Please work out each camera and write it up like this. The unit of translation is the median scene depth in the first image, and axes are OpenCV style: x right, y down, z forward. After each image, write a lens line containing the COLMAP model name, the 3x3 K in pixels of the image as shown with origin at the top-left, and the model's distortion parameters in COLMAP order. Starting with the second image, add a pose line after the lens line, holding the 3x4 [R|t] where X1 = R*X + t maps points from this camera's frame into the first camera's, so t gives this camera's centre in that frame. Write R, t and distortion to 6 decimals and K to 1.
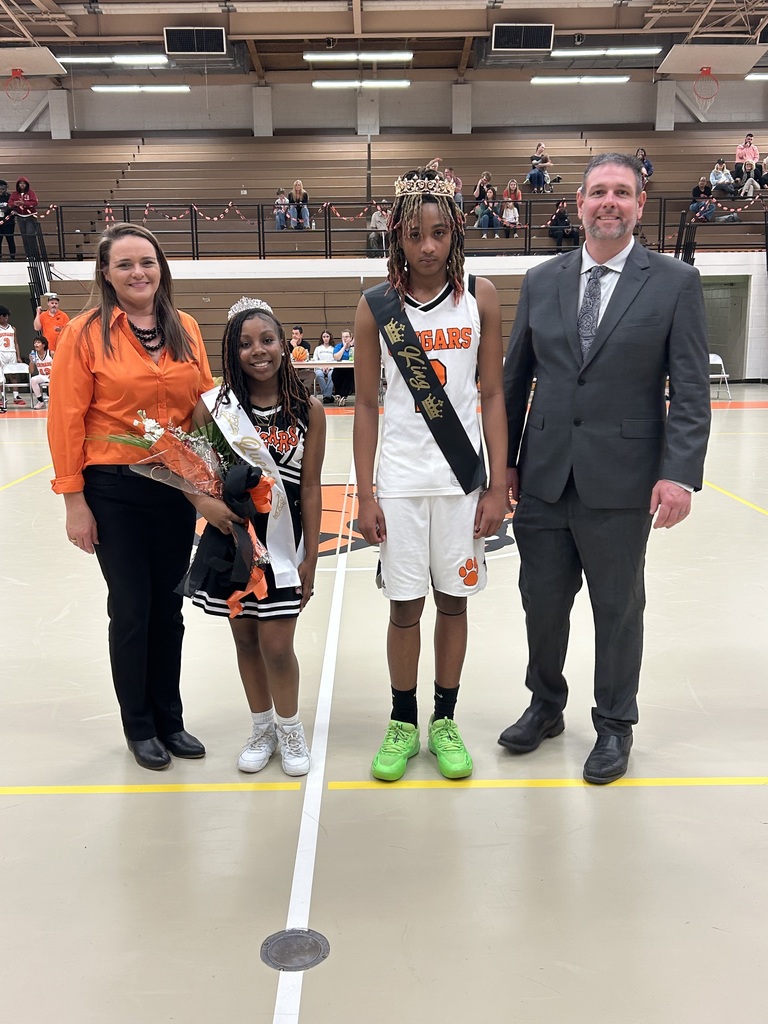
lens RADIAL K [[1005.4, 0, 375.2], [0, 1005.4, 506.7], [0, 0, 1]] dist [0.024049, 0.000000]
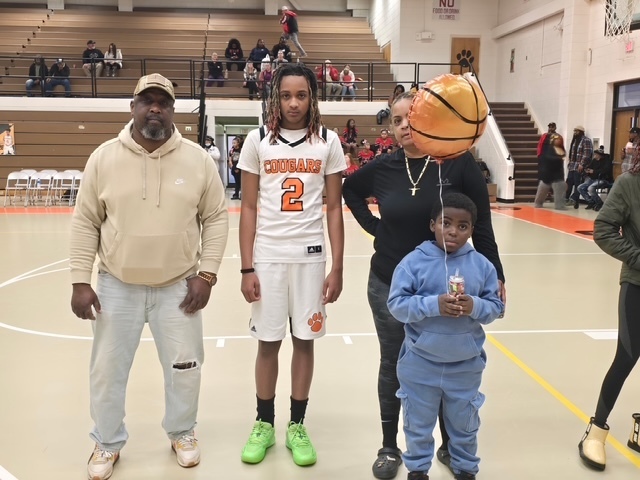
lens RADIAL K [[702.3, 0, 323.7], [0, 702.3, 243.1], [0, 0, 1]] dist [0.059885, 0.000000]
pose [[0.996412, 0.004491, 0.084513, 0.301884], [-0.000846, 0.999070, -0.043118, -0.007867], [-0.084628, 0.042892, 0.995489, 0.014562]]
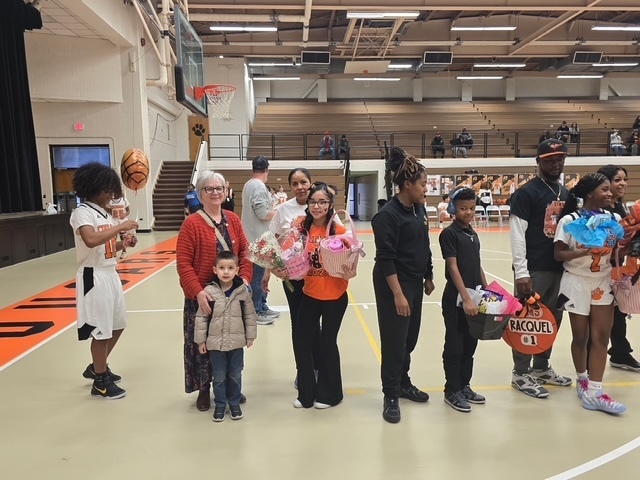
lens RADIAL K [[497.7, 0, 324.3], [0, 497.7, 242.3], [0, 0, 1]] dist [0.029890, -0.001157]
pose [[0.997917, -0.006605, 0.064170, -0.407138], [0.011667, 0.996820, -0.078834, 0.007186], [-0.063445, 0.079418, 0.994820, -0.004624]]
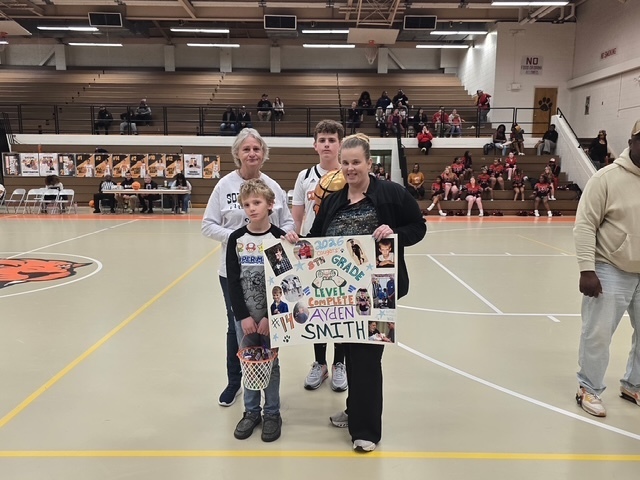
lens RADIAL K [[530.4, 0, 323.1], [0, 530.4, 243.3], [0, 0, 1]] dist [0.074320, -0.072140]
pose [[0.999826, 0.018423, 0.003076, 0.193629], [-0.018263, 0.998781, -0.045861, -0.005405], [-0.003917, 0.045797, 0.998943, 0.013353]]
